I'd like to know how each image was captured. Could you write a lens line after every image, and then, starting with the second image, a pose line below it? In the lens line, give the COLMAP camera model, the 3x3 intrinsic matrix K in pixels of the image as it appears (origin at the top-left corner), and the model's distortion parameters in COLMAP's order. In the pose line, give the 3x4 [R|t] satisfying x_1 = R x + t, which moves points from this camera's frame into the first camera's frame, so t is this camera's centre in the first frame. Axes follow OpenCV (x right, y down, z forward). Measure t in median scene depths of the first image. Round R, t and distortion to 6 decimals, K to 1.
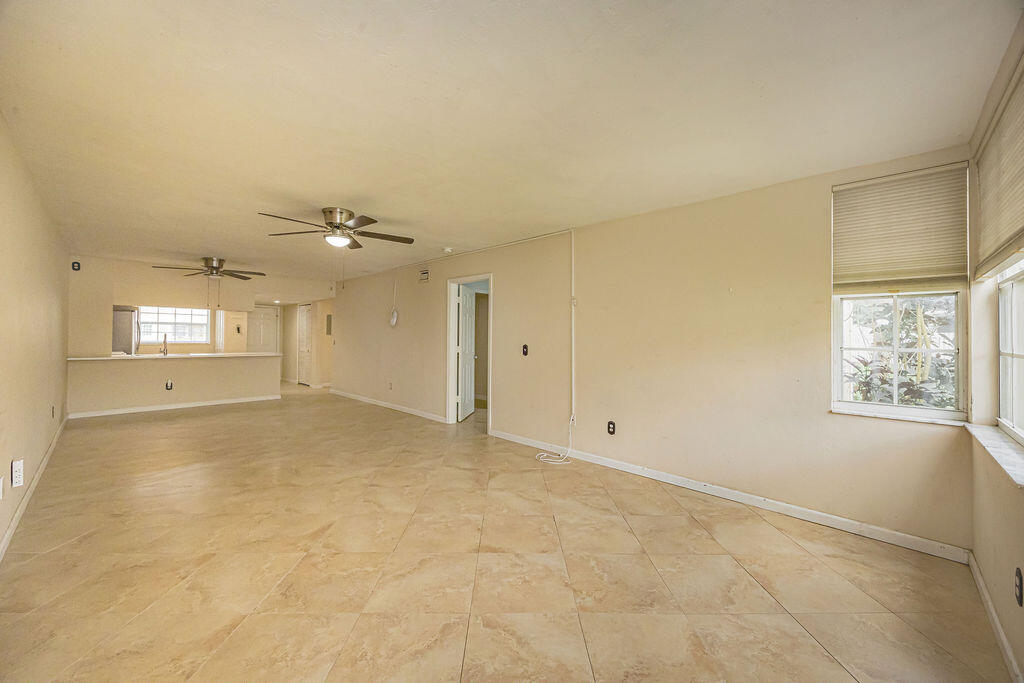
lens RADIAL K [[396.7, 0, 515.6], [0, 396.7, 328.2], [0, 0, 1]] dist [-0.001609, -0.000035]
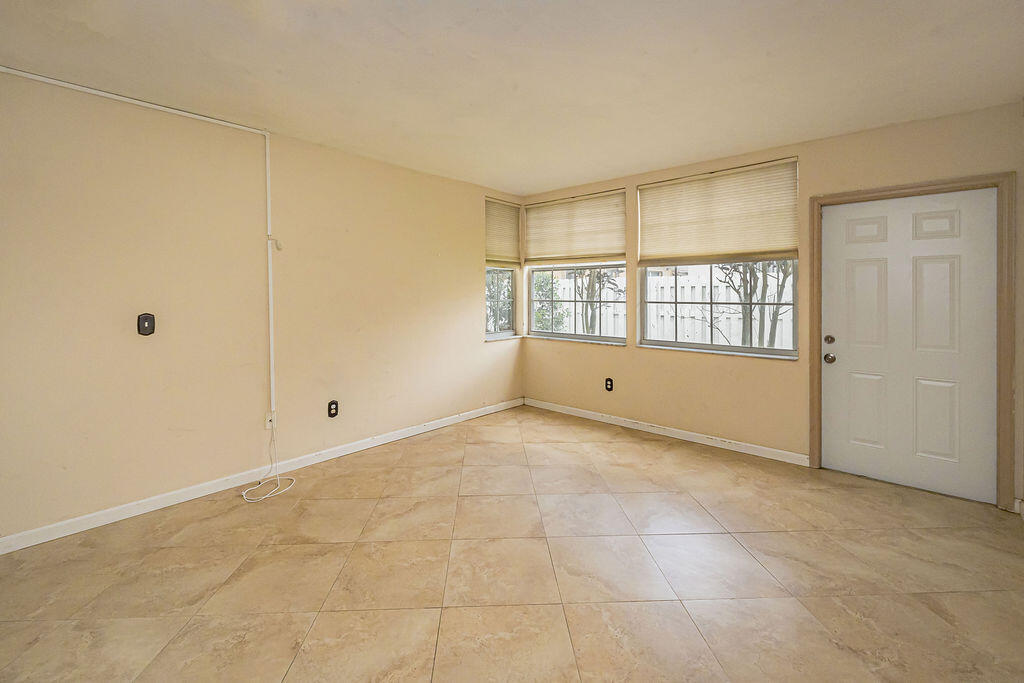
lens RADIAL K [[433.3, 0, 510.6], [0, 433.3, 294.8], [0, 0, 1]] dist [-0.000423, 0.000111]
pose [[-0.027752, -0.014949, 0.999503, -0.759585], [-0.019352, 0.999709, 0.014415, -0.000082], [-0.999427, -0.018943, -0.028034, 0.791771]]
